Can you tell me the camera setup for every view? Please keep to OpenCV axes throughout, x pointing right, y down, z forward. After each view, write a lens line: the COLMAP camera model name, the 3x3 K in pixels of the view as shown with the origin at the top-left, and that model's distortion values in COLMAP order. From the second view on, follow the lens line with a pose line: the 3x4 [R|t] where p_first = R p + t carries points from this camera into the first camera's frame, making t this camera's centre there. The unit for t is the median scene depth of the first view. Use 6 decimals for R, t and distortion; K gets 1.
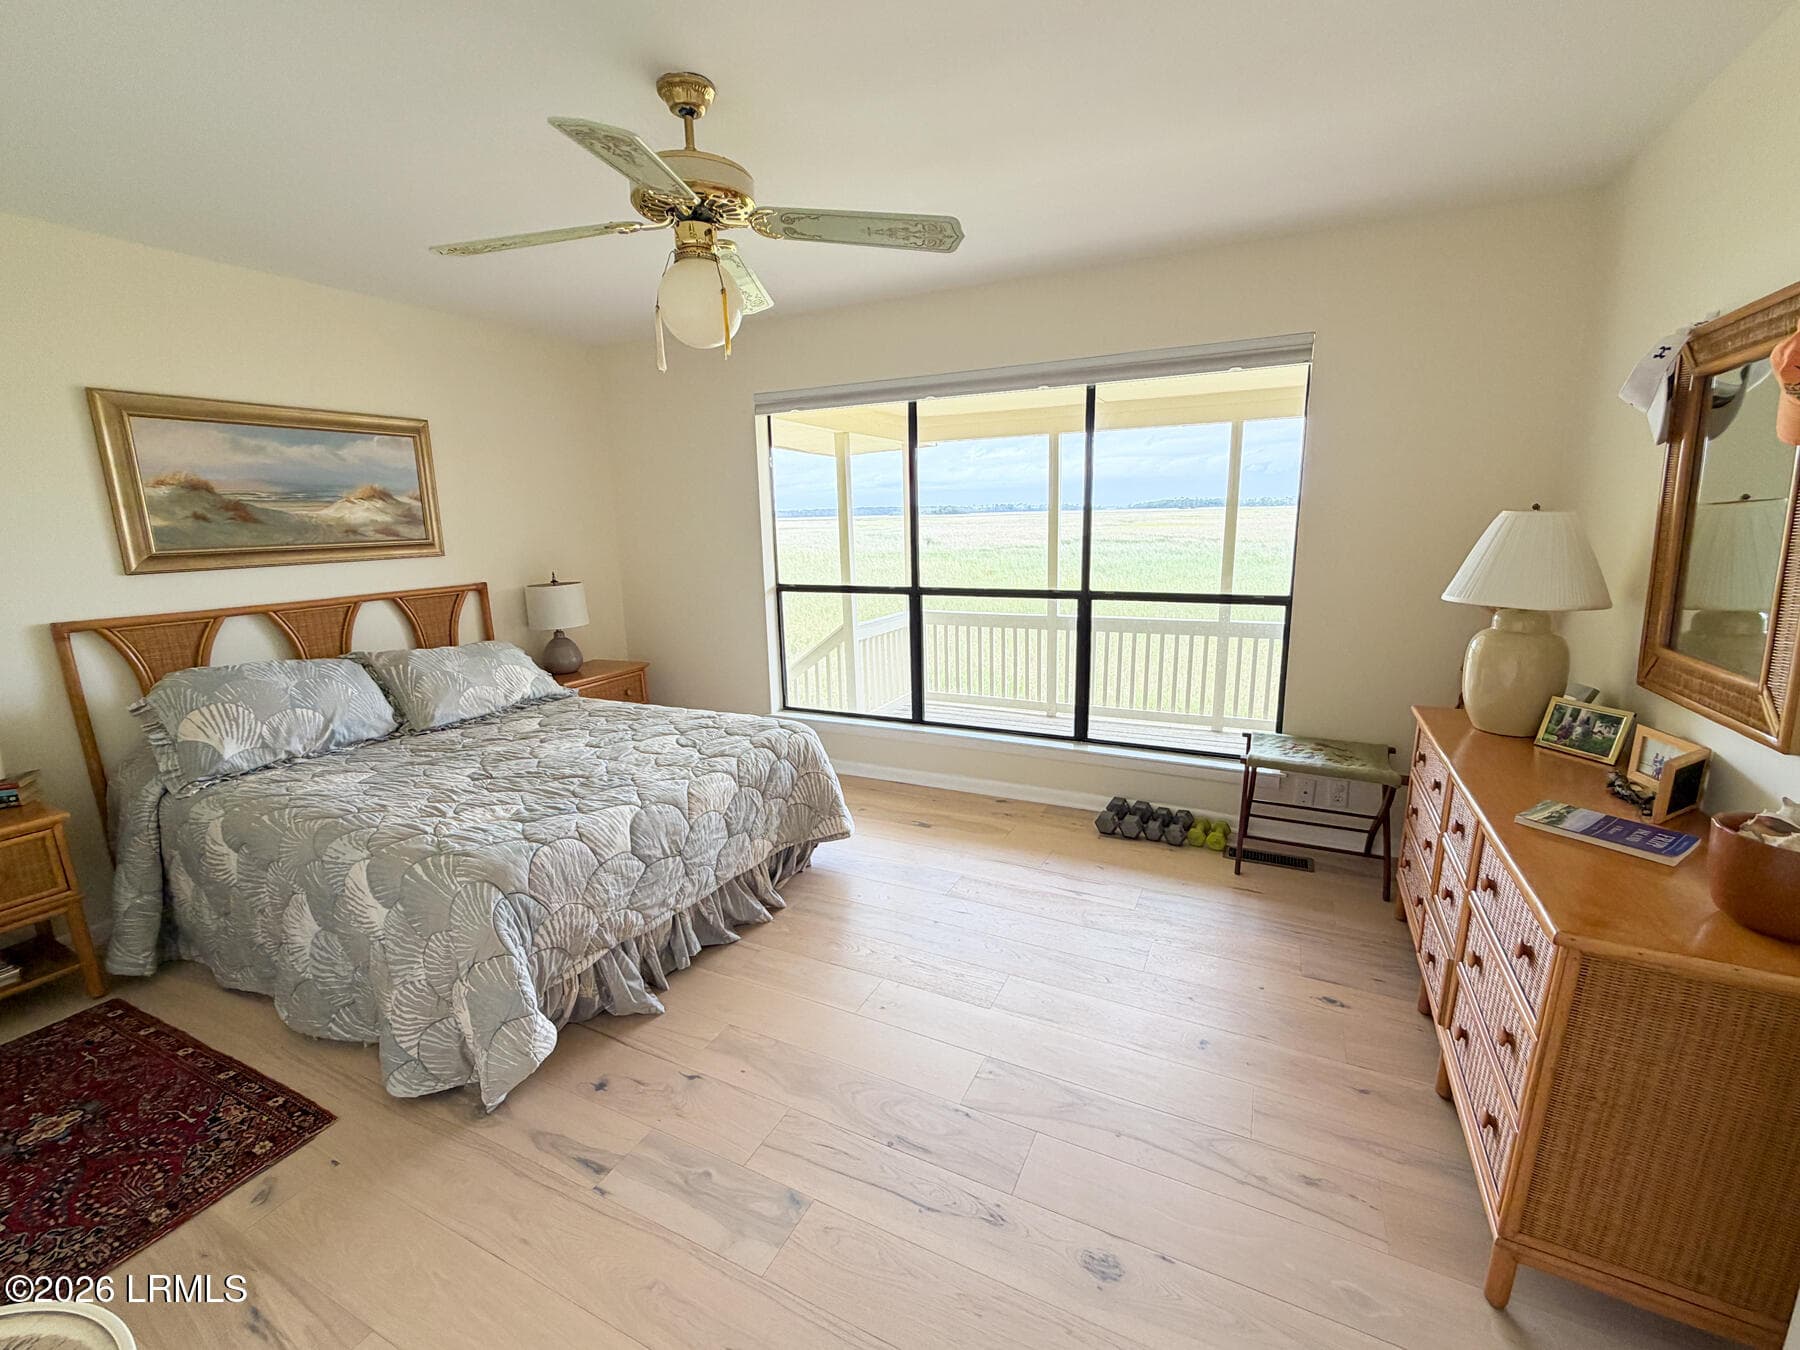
lens RADIAL K [[767.5, 0, 895.4], [0, 767.5, 680.0], [0, 0, 1]] dist [0.002972, -0.000647]
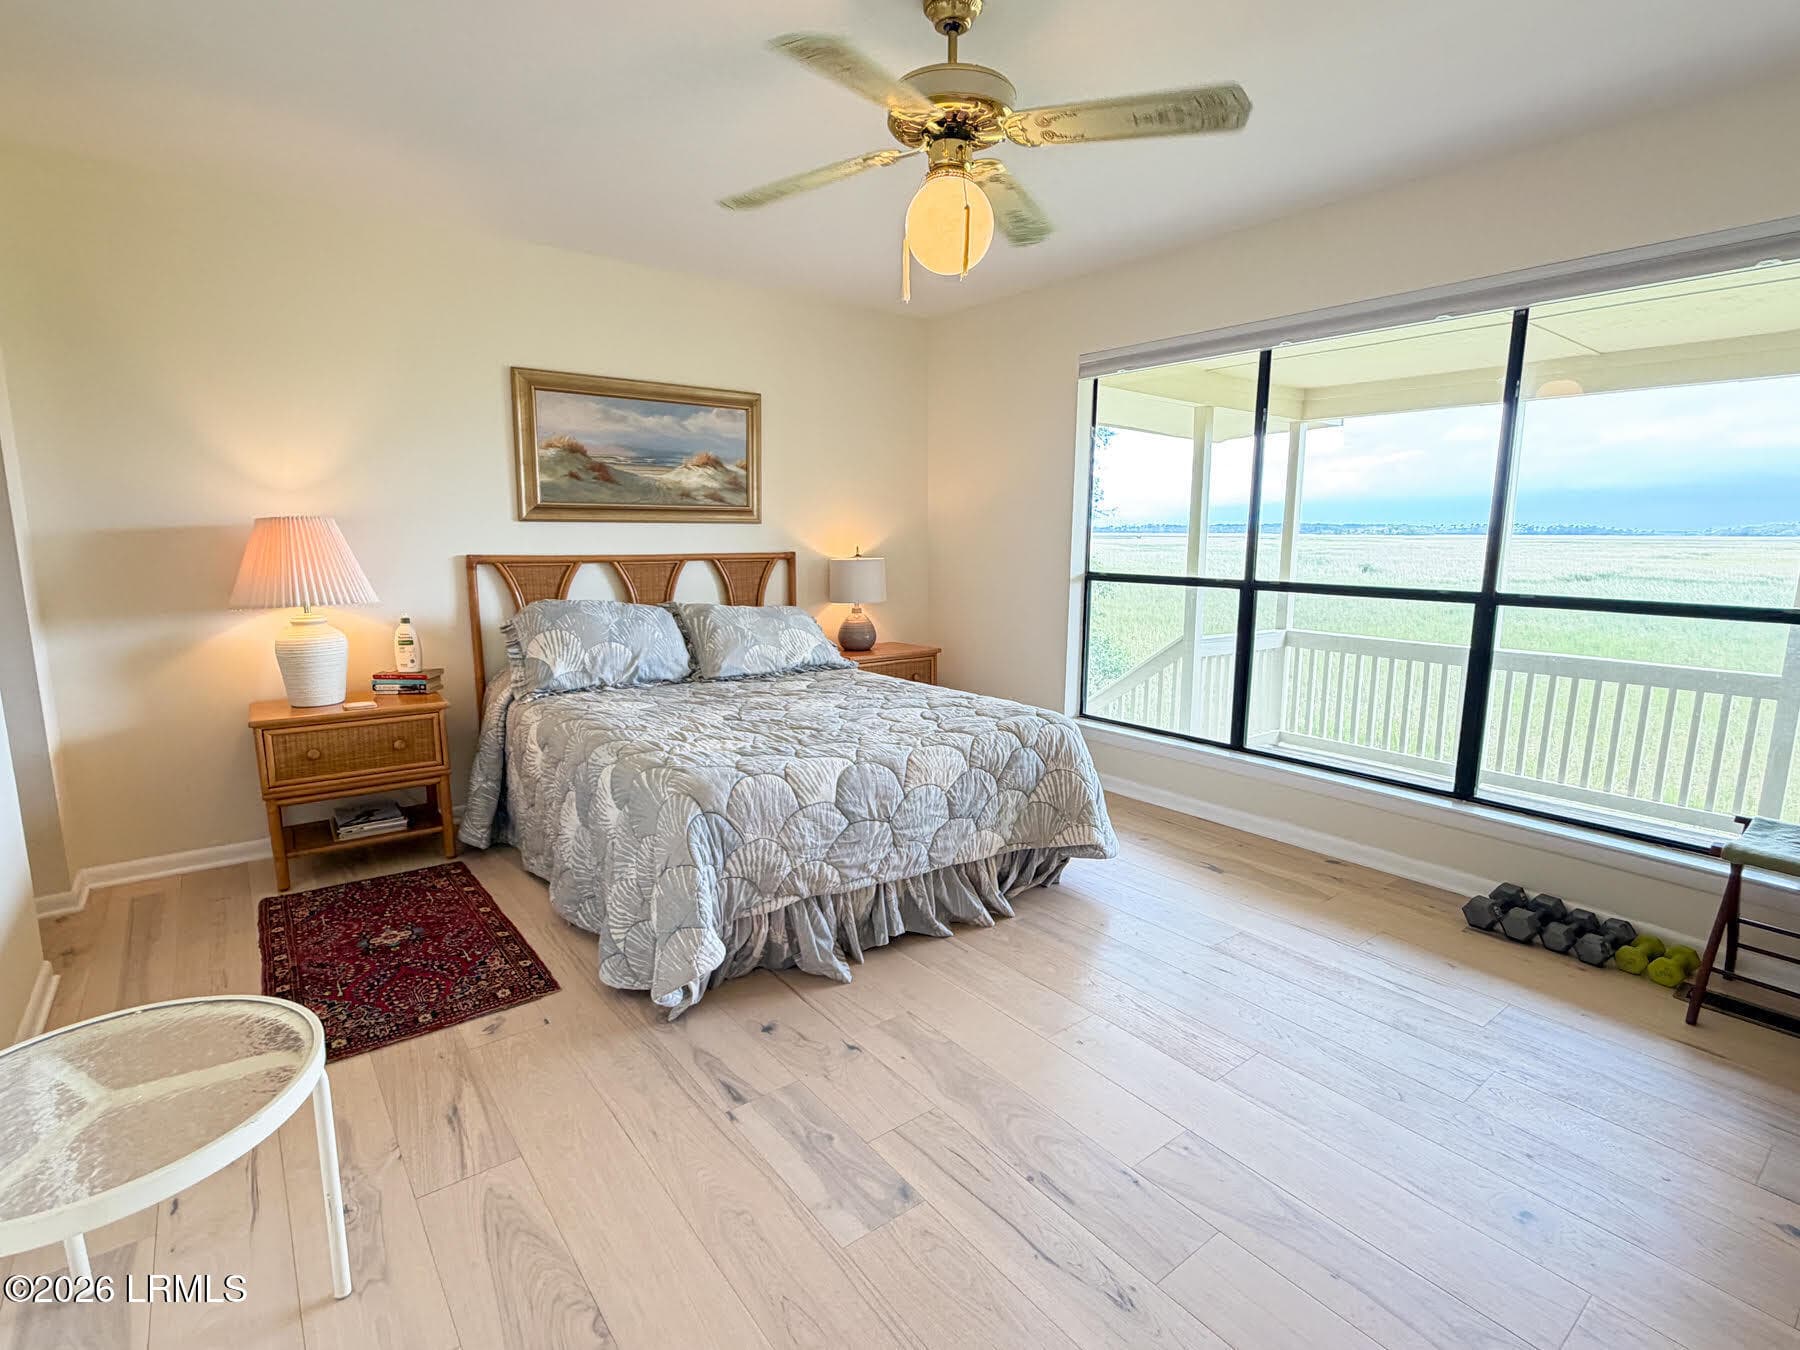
lens RADIAL K [[876.7, 0, 891.4], [0, 876.7, 679.8], [0, 0, 1]] dist [-0.000526, 0.000226]
pose [[0.898045, 0.102193, -0.427870, 0.145597], [-0.119415, 0.992752, -0.013527, 0.063145], [0.423387, 0.063242, 0.903739, 0.021515]]
